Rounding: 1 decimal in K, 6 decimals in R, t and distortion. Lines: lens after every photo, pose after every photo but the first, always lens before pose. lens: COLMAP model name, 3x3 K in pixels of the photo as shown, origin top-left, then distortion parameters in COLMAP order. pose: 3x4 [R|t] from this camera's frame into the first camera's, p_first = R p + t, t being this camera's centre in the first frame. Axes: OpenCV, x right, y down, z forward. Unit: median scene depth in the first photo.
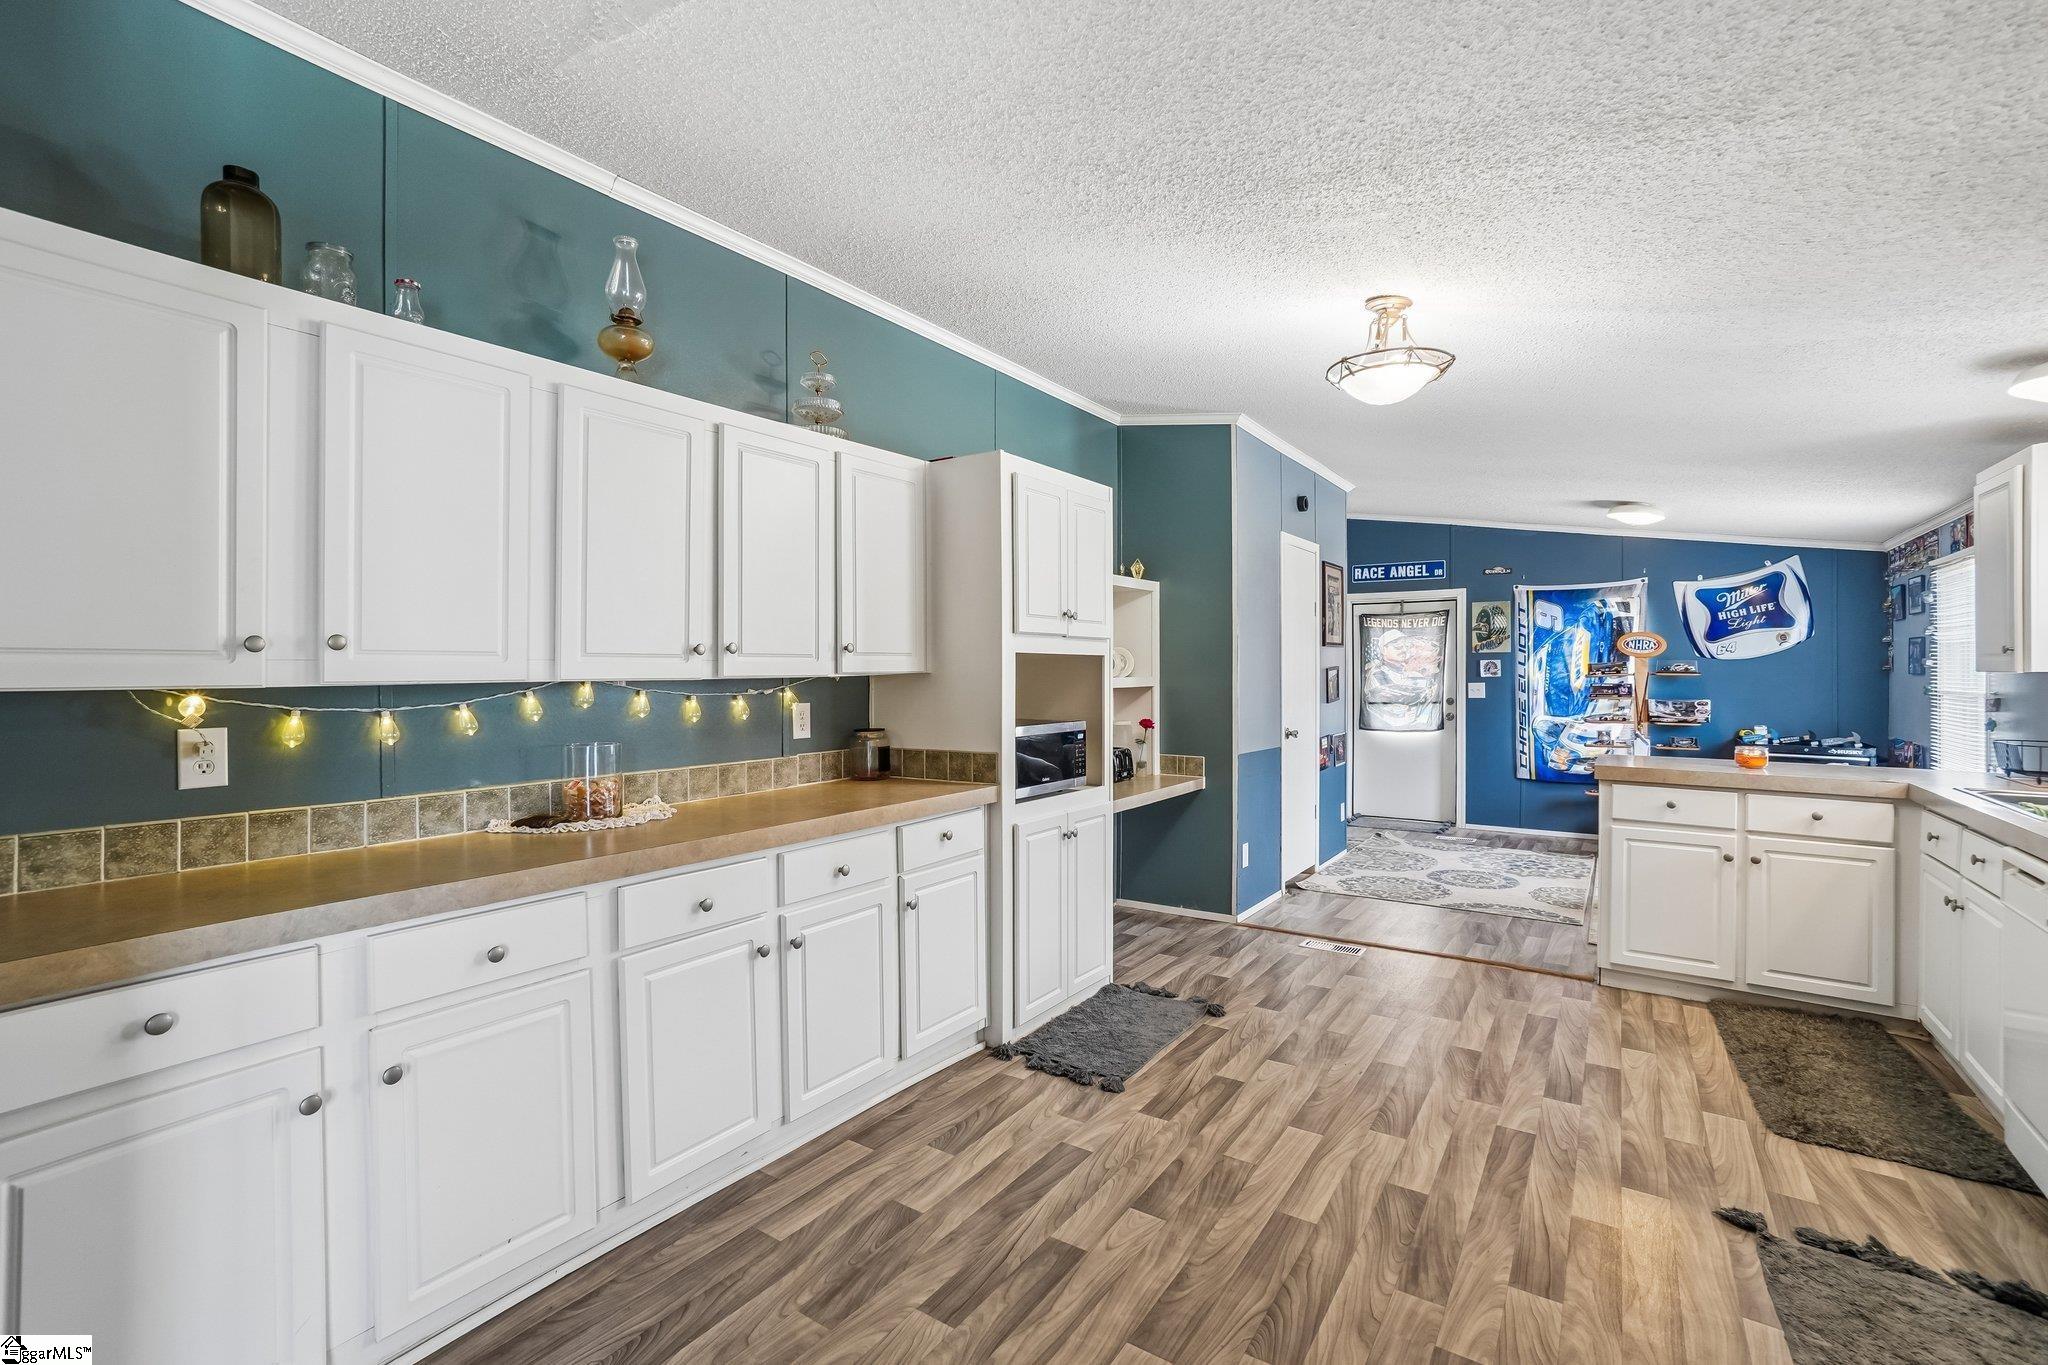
lens RADIAL K [[895.8, 0, 1022.5], [0, 895.8, 667.5], [0, 0, 1]] dist [-0.059124, 0.022980]
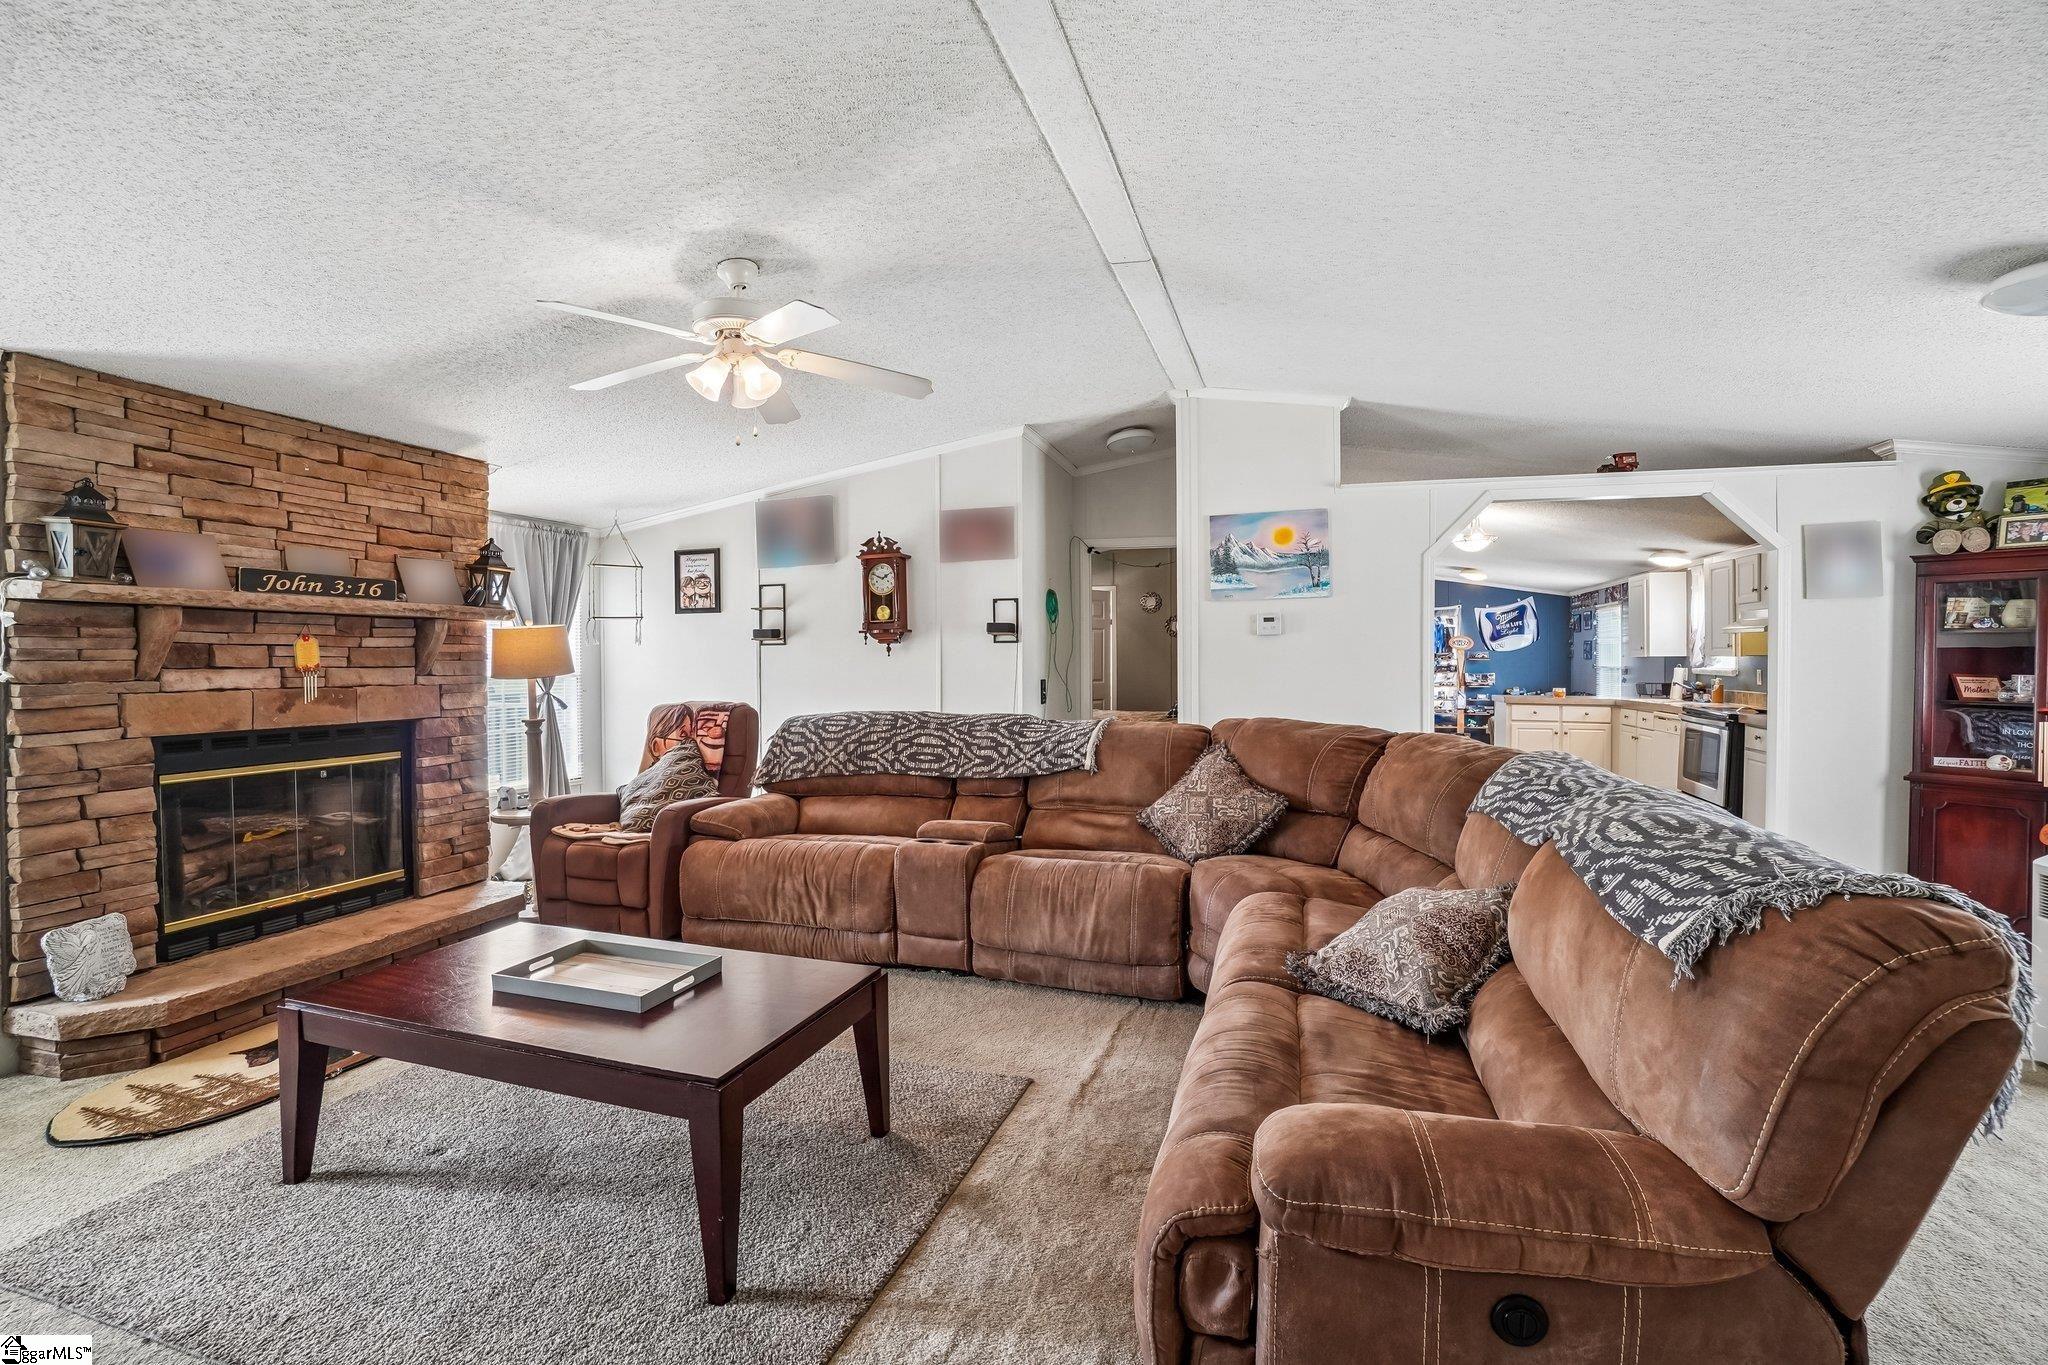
lens RADIAL K [[898.8, 0, 1032.3], [0, 898.8, 660.8], [0, 0, 1]] dist [-0.062016, 0.023509]
pose [[0.949120, 0.000985, 0.314913, -1.463267], [-0.002446, 0.999988, 0.004246, 0.010982], [-0.314905, -0.004800, 0.949111, -0.951309]]
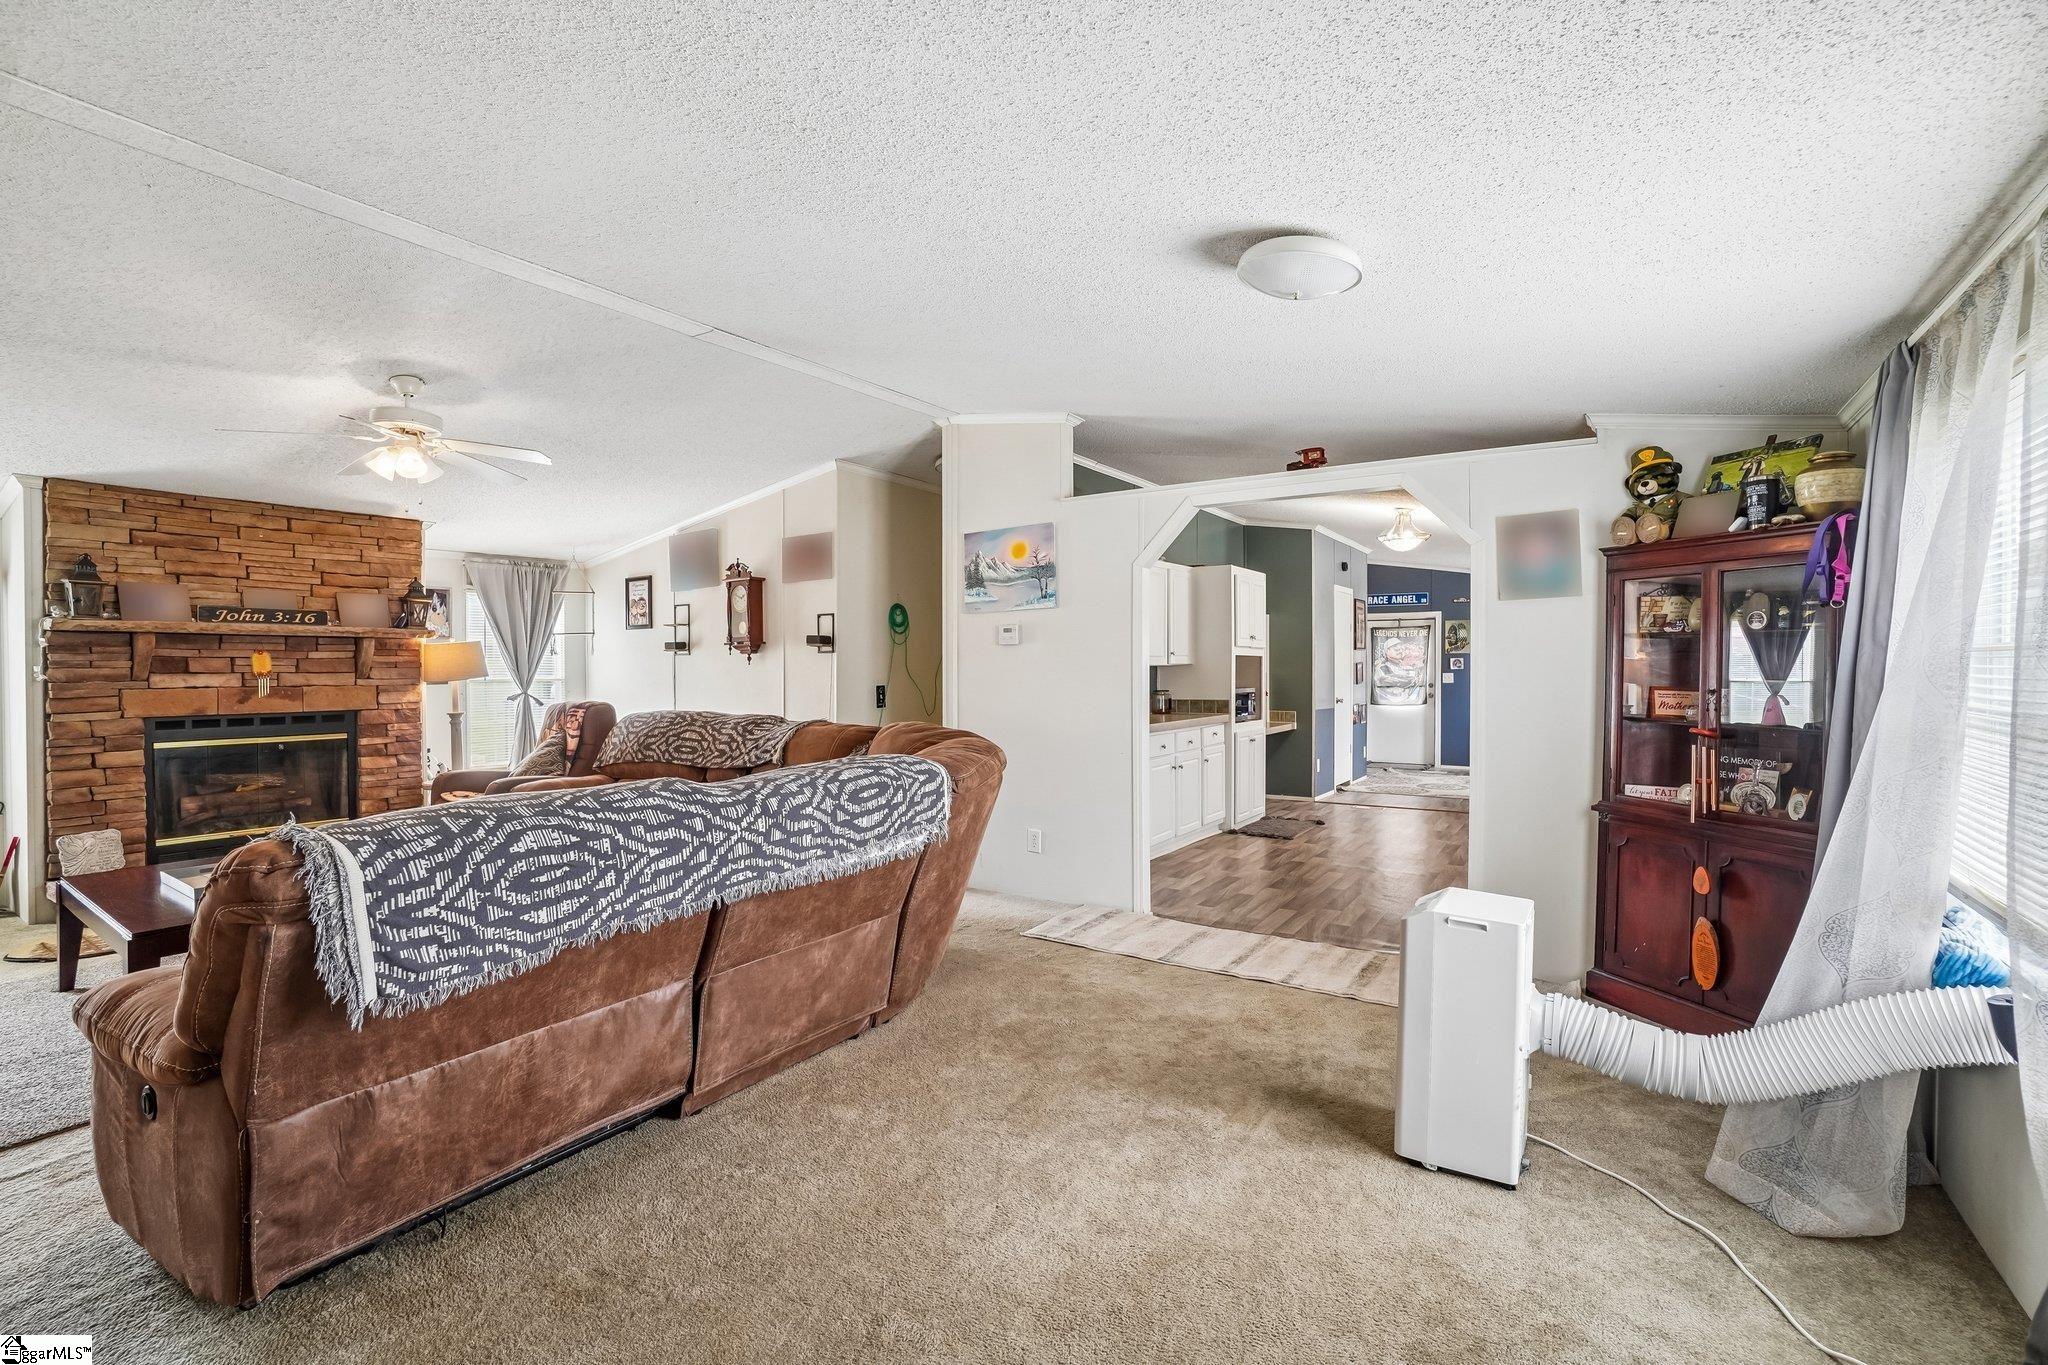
lens RADIAL K [[895.8, 0, 1022.5], [0, 895.8, 667.5], [0, 0, 1]] dist [-0.059124, 0.022980]
pose [[0.999873, 0.002567, 0.015730, -0.588669], [-0.002646, 0.999984, 0.004983, 0.004908], [-0.015717, -0.005024, 0.999864, -1.239938]]
